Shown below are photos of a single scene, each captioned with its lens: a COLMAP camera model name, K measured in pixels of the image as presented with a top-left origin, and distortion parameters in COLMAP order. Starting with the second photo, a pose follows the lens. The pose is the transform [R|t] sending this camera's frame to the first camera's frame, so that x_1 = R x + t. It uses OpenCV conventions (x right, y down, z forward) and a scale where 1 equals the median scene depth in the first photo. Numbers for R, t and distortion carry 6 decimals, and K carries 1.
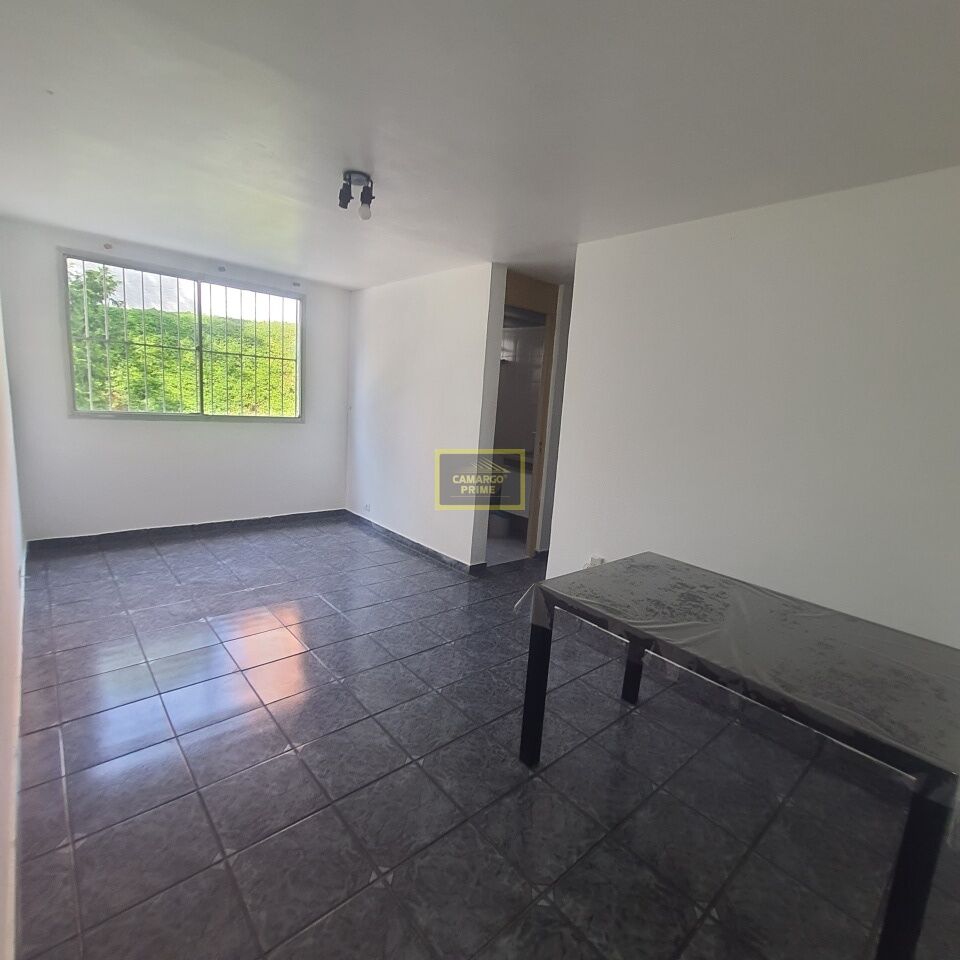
lens RADIAL K [[510.7, 0, 496.5], [0, 510.7, 479.4], [0, 0, 1]] dist [-0.002803, 0.003325]
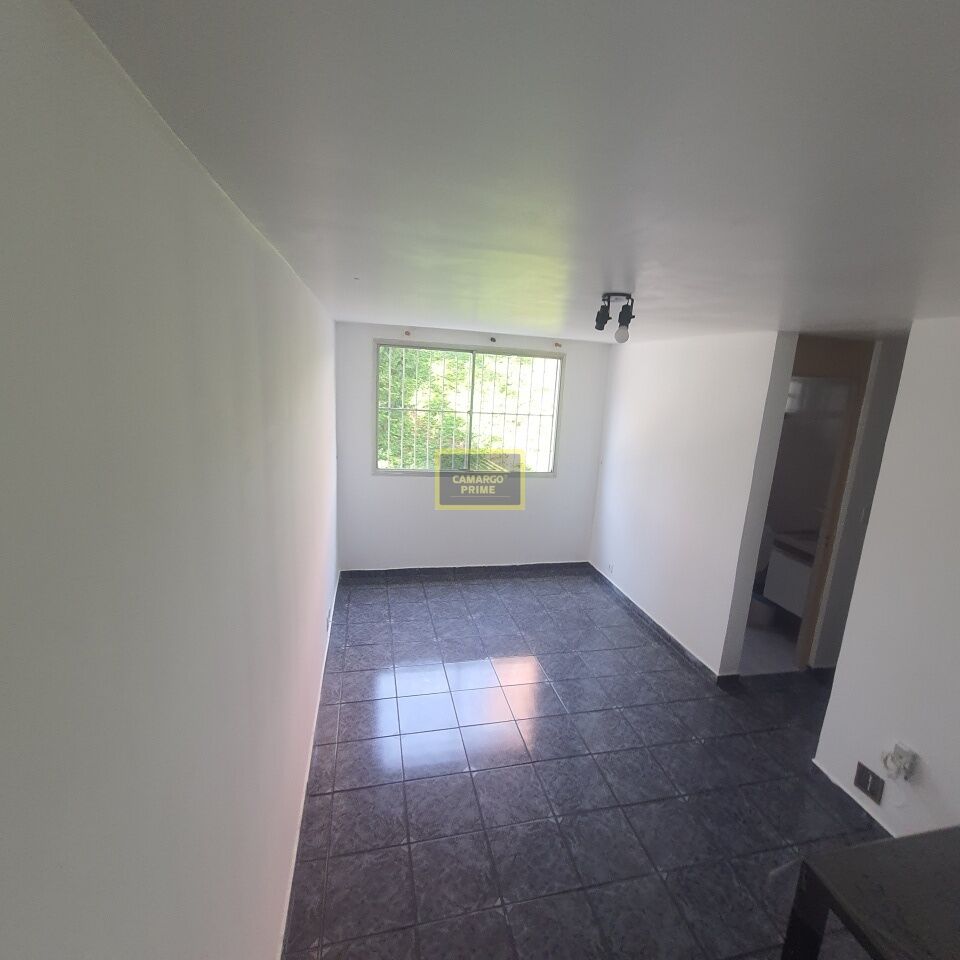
lens RADIAL K [[510.7, 0, 496.5], [0, 510.7, 479.4], [0, 0, 1]] dist [-0.002803, 0.003325]
pose [[0.881194, 0.079770, -0.465977, -0.006968], [-0.073339, 0.996795, 0.031951, -0.166364], [0.467032, 0.006020, 0.884220, 0.057530]]
